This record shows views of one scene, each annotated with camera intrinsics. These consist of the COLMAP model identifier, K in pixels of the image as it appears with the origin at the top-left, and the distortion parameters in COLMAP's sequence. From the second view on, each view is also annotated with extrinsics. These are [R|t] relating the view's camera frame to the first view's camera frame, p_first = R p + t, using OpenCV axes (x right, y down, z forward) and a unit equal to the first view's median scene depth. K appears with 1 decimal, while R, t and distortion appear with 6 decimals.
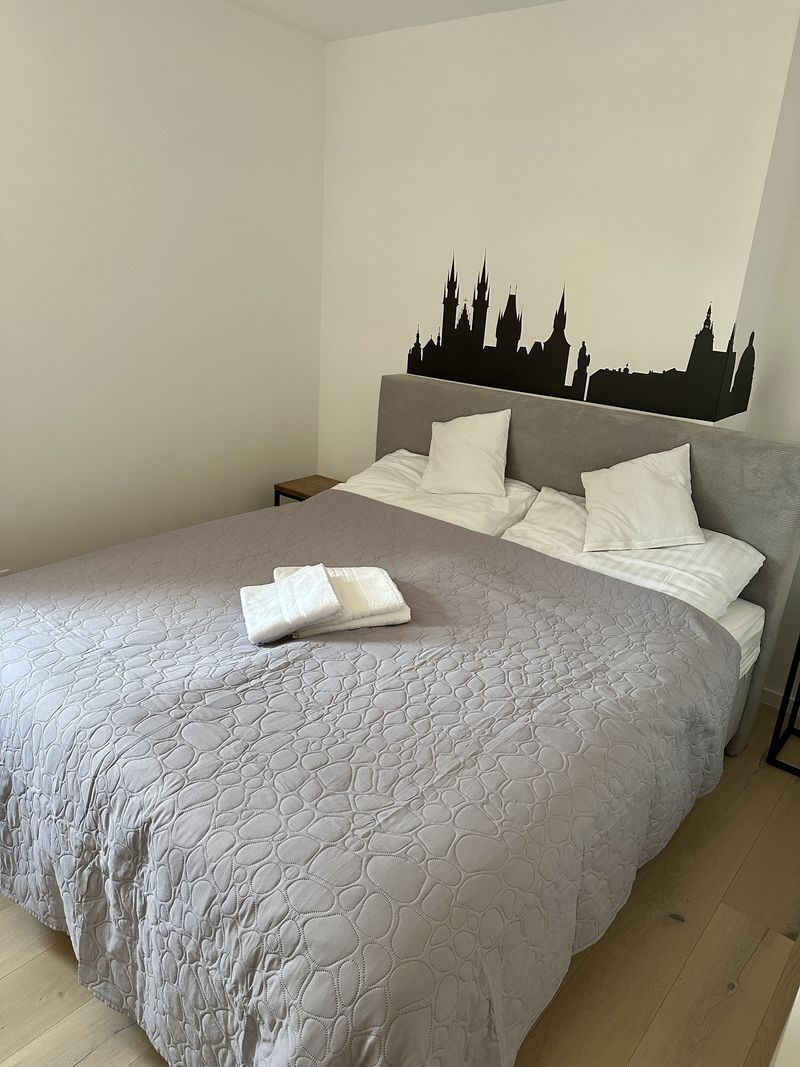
lens RADIAL K [[734.2, 0, 400.0], [0, 734.2, 533.5], [0, 0, 1]] dist [0.074549, -0.001350]
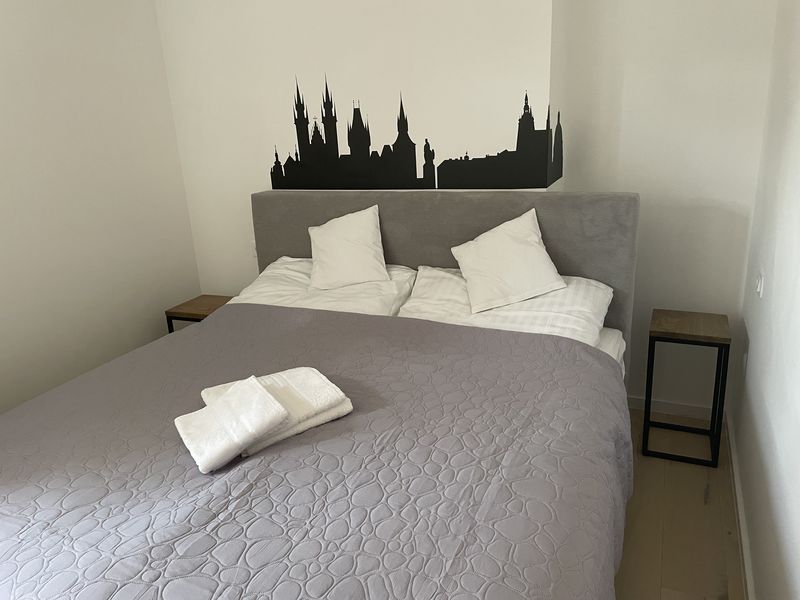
lens RADIAL K [[601.5, 0, 399.5], [0, 601.5, 289.1], [0, 0, 1]] dist [0.083746, -0.114726]
pose [[0.952443, -0.188767, 0.239208, -0.077684], [0.200584, 0.979336, -0.025833, -0.011920], [-0.229388, 0.072585, 0.970625, 0.115812]]
